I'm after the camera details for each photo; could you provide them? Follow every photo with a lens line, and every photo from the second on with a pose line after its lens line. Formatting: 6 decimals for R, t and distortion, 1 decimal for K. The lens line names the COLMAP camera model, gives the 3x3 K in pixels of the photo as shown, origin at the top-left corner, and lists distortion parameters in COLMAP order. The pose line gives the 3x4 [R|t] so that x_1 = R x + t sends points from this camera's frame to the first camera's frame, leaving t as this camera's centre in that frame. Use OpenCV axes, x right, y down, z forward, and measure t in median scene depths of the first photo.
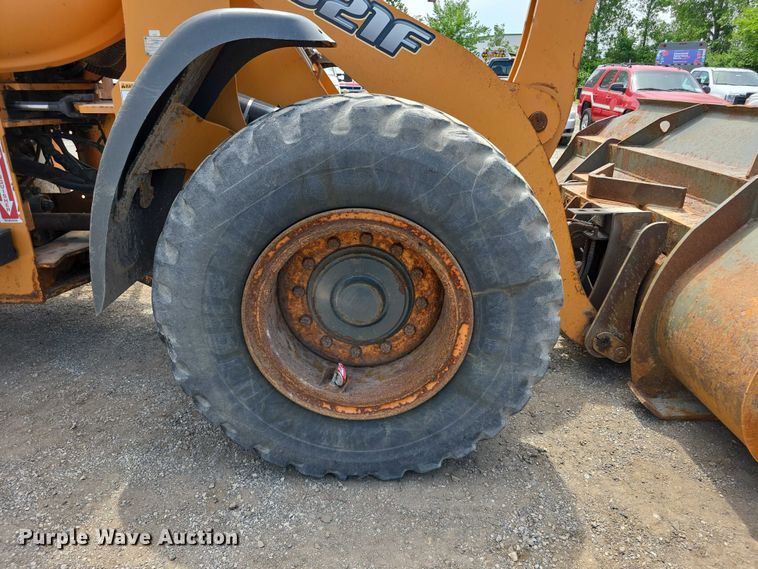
lens RADIAL K [[519.4, 0, 379.0], [0, 519.4, 284.5], [0, 0, 1]] dist [0.019210, -0.003464]
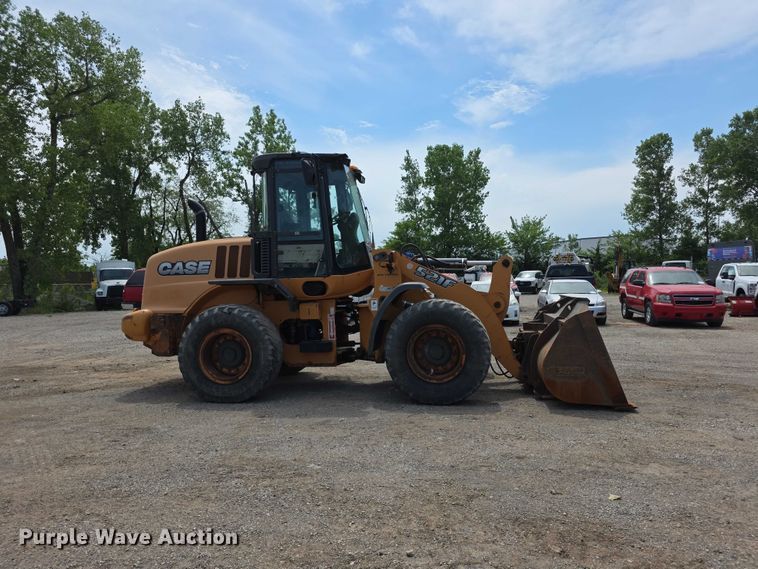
lens RADIAL K [[519.4, 0, 379.0], [0, 519.4, 284.5], [0, 0, 1]] dist [0.019210, -0.003464]
pose [[0.982931, -0.046555, -0.177987, 0.033558], [-0.020889, 0.932955, -0.359386, 0.129071], [0.182785, 0.356970, 0.916058, -0.367336]]
